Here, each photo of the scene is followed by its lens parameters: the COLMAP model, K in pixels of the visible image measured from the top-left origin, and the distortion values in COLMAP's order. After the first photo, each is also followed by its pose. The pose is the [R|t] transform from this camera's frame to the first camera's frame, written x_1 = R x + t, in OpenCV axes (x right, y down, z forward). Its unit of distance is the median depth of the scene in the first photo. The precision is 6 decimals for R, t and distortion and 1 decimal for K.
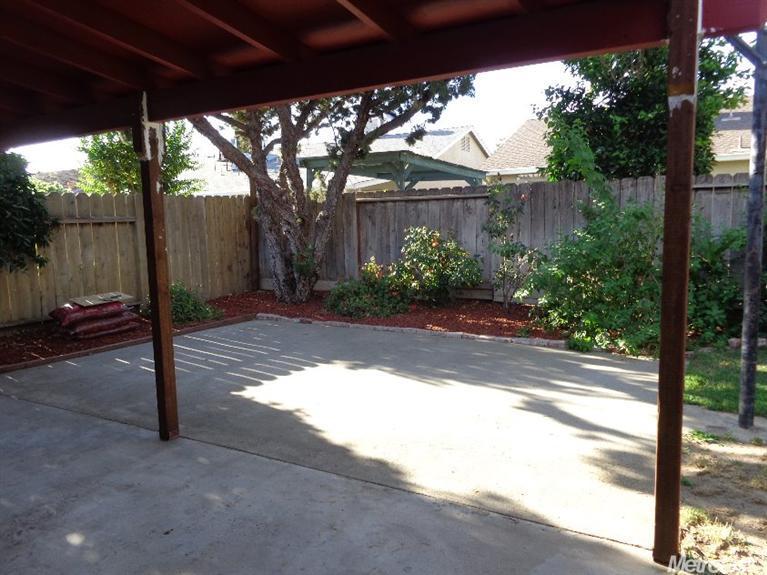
lens RADIAL K [[574.3, 0, 383.5], [0, 574.3, 287.5], [0, 0, 1]] dist [0.005240, 0.003266]
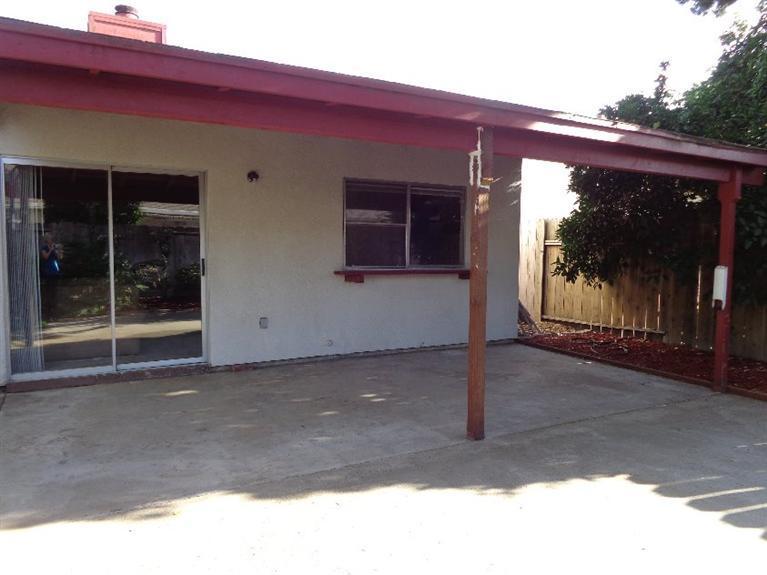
lens RADIAL K [[574.3, 0, 383.5], [0, 574.3, 287.5], [0, 0, 1]] dist [0.005240, 0.003266]
pose [[-0.493609, 0.084653, -0.865554, 0.645735], [-0.091687, 0.984640, 0.148587, -0.169220], [0.864837, 0.152705, -0.478265, 1.367736]]
